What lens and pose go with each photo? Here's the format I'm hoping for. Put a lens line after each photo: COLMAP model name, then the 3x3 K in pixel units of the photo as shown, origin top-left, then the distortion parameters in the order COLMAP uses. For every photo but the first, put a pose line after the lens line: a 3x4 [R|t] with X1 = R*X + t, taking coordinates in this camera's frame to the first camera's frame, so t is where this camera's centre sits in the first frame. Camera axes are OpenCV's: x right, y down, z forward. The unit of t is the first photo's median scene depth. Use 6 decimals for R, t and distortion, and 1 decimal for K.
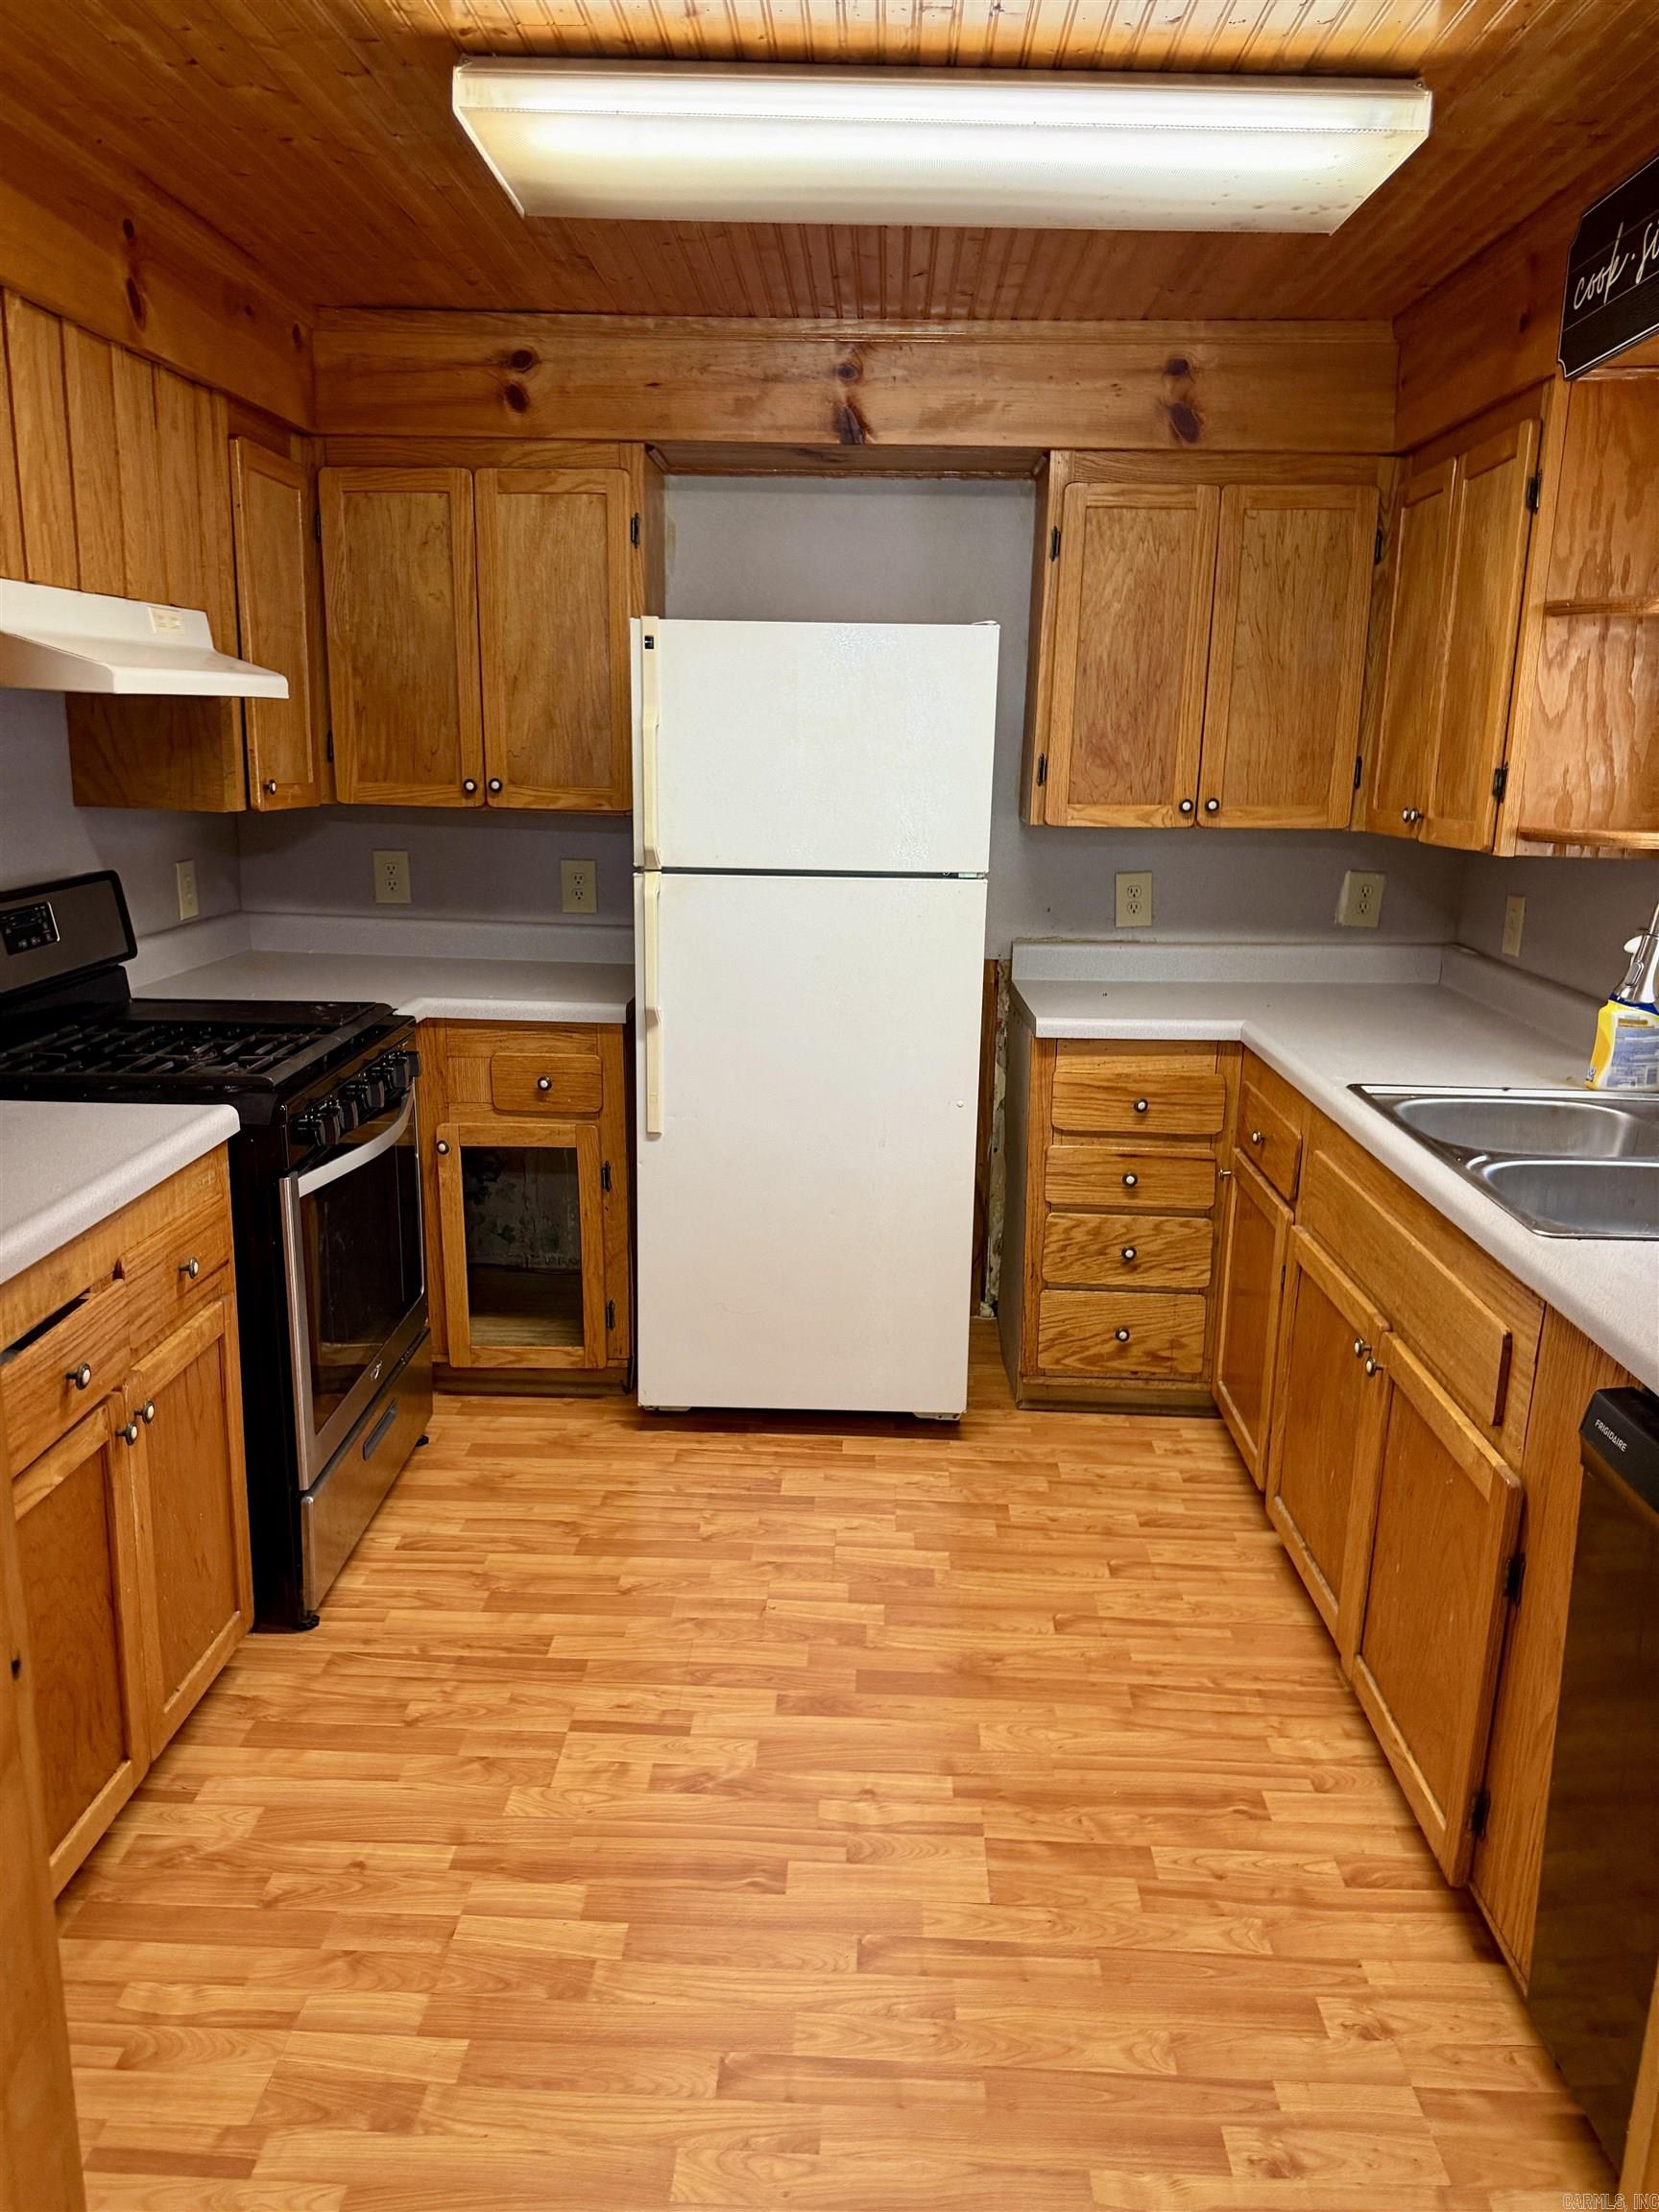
lens RADIAL K [[1578.0, 0, 817.9], [0, 1578.0, 1113.7], [0, 0, 1]] dist [0.044668, -0.051708]
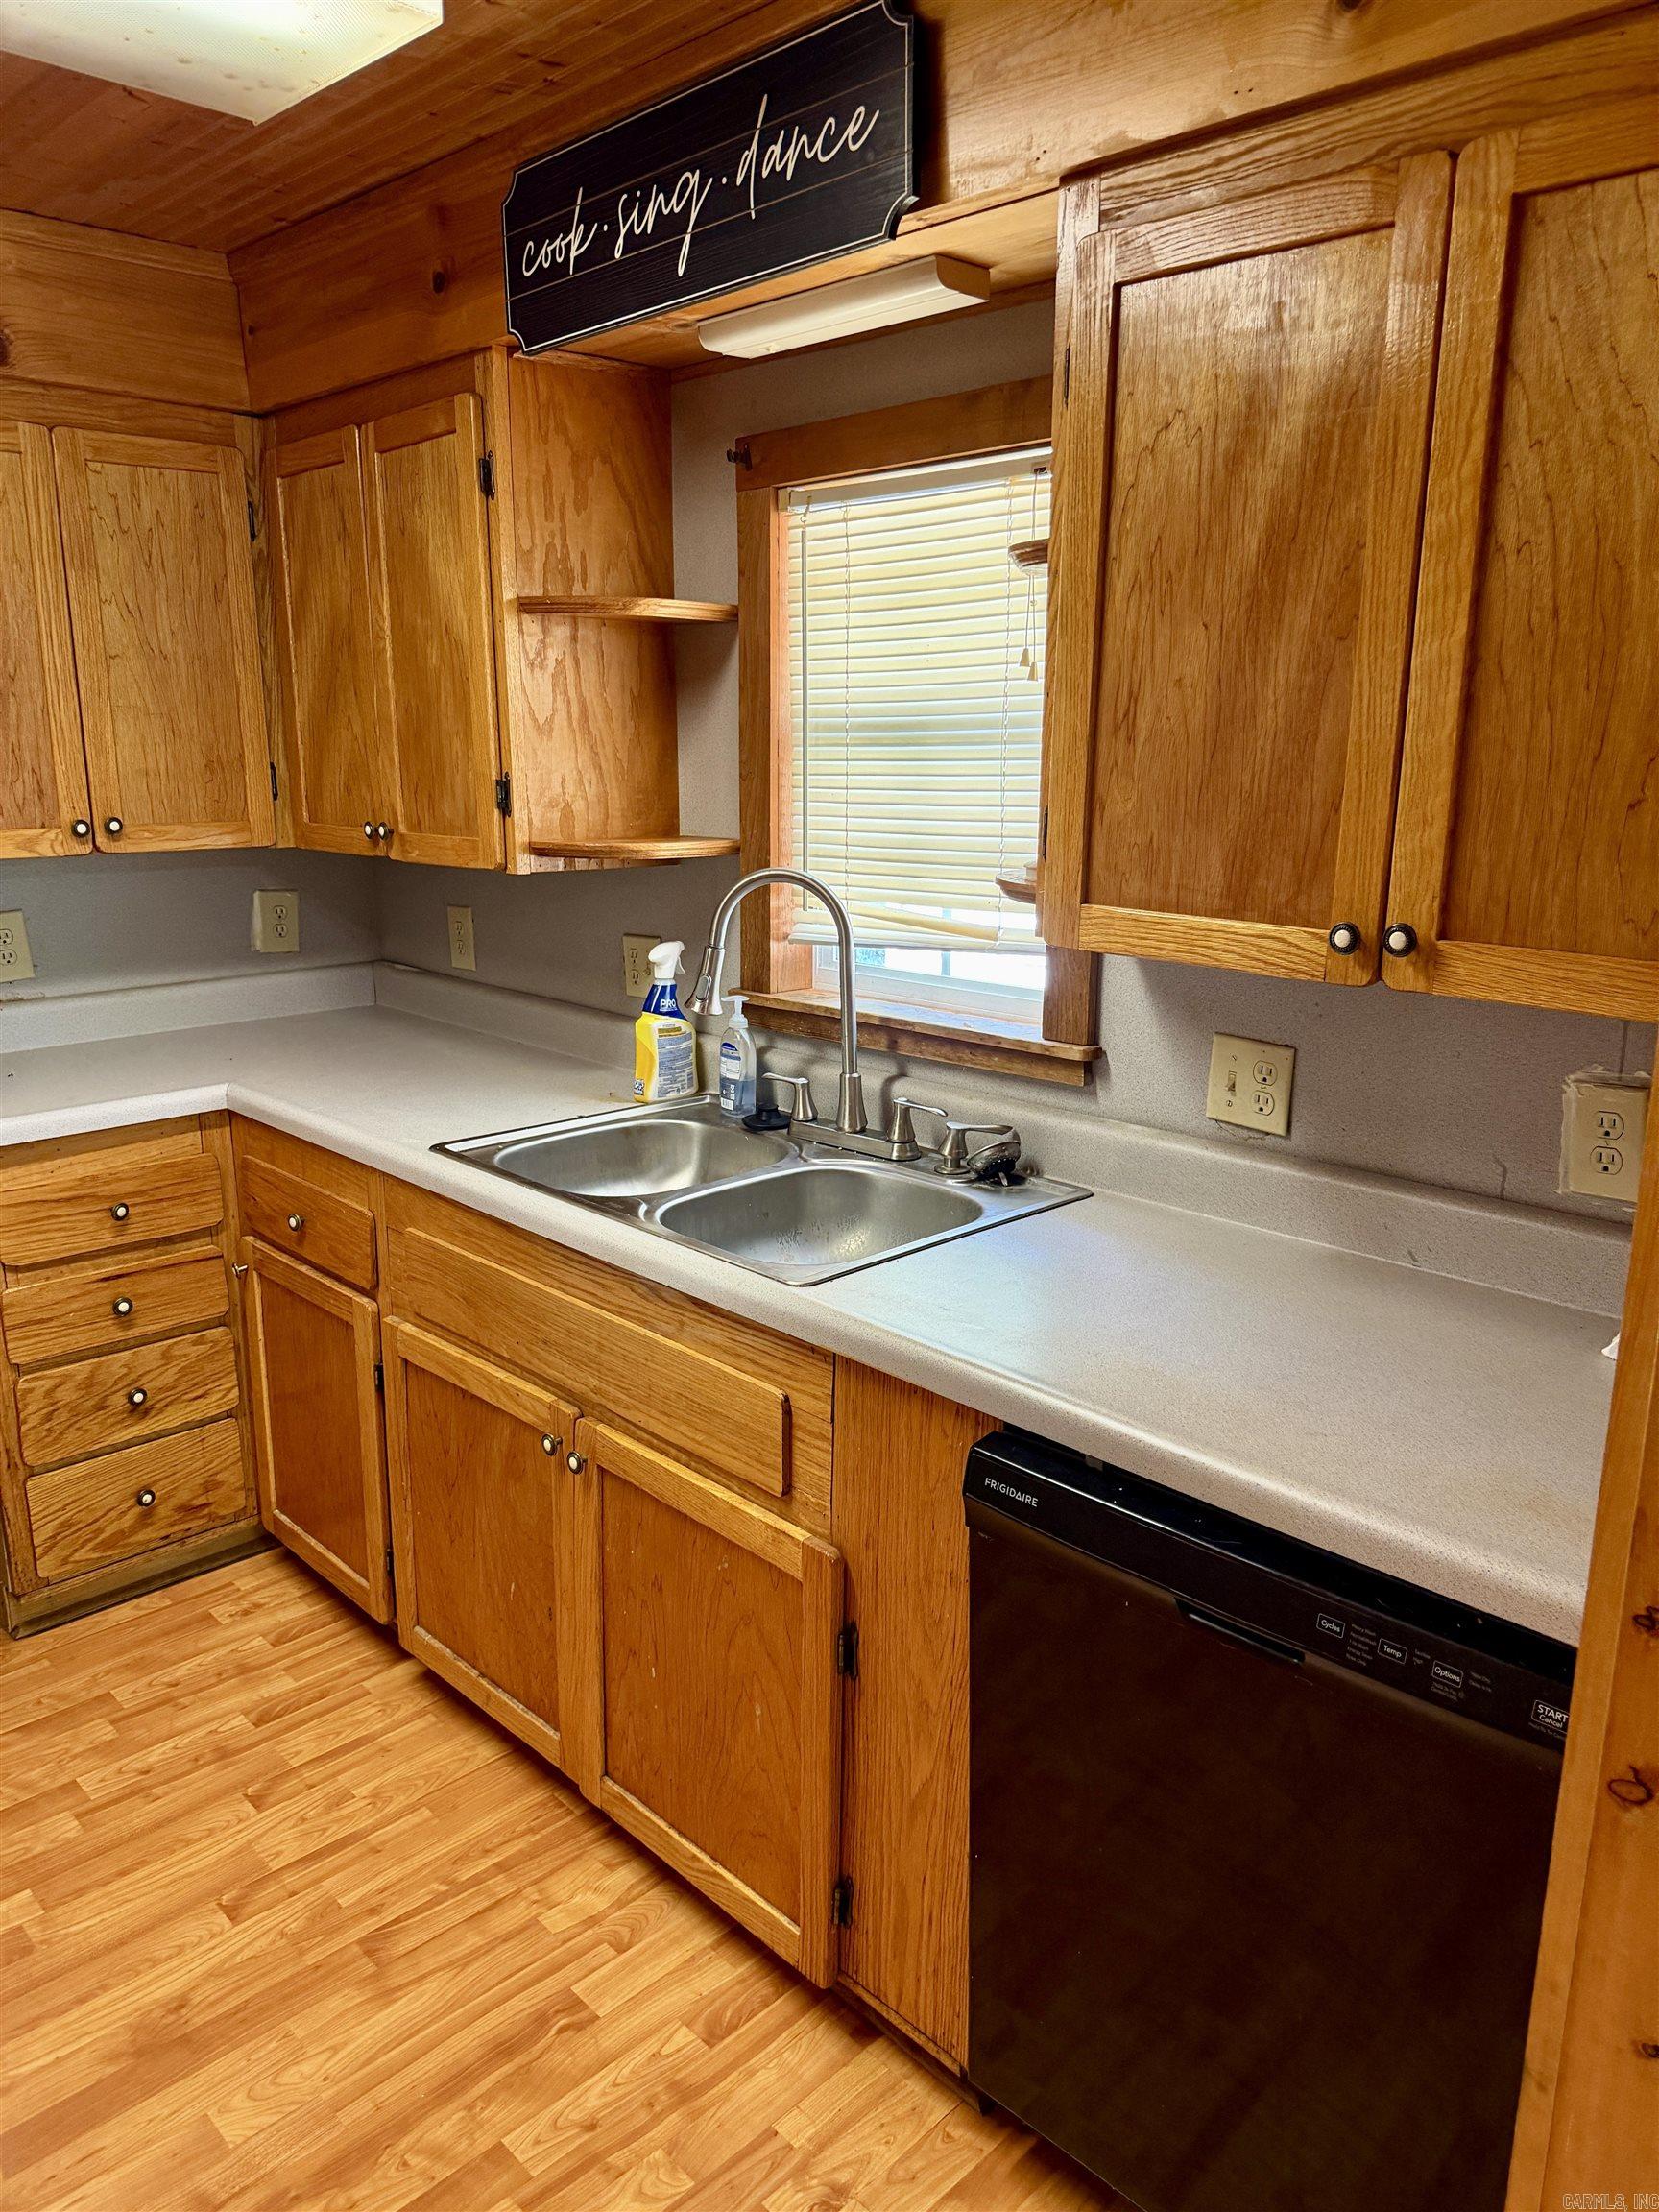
lens RADIAL K [[1578.0, 0, 818.4], [0, 1578.0, 1117.2], [0, 0, 1]] dist [0.044668, -0.051708]
pose [[0.692998, -0.183664, 0.697152, -0.113076], [0.176068, 0.980840, 0.083382, -0.065338], [-0.699109, 0.064962, 0.712058, 0.220805]]
